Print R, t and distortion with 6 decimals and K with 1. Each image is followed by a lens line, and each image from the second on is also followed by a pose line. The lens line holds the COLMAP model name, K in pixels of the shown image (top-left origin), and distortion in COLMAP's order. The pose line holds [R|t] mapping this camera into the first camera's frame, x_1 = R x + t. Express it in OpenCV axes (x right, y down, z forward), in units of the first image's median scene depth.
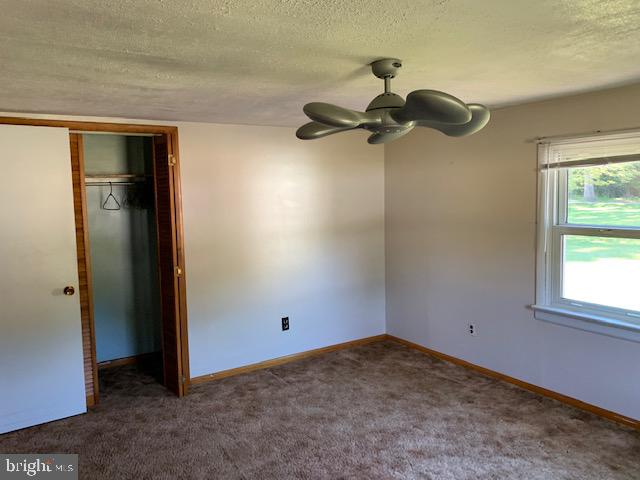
lens RADIAL K [[491.1, 0, 320.0], [0, 491.1, 240.0], [0, 0, 1]] dist [0.003219, 0.005071]
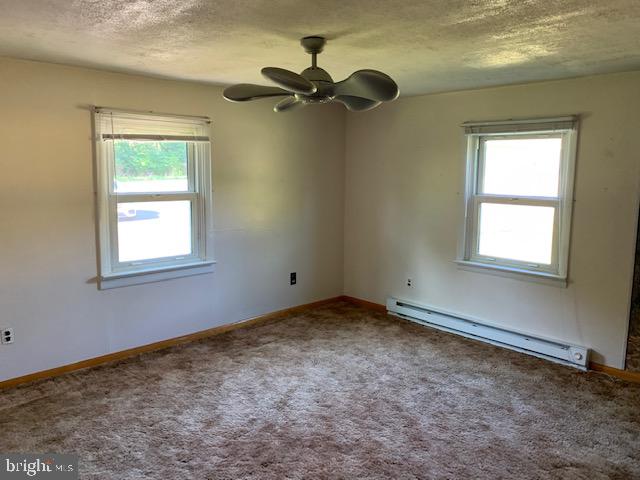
lens RADIAL K [[491.1, 0, 320.0], [0, 491.1, 240.0], [0, 0, 1]] dist [0.003219, 0.005071]
pose [[-0.188035, -0.120776, 0.974708, -0.638949], [0.088472, 0.986293, 0.139279, -0.040933], [-0.978169, 0.112423, -0.174773, 0.768476]]
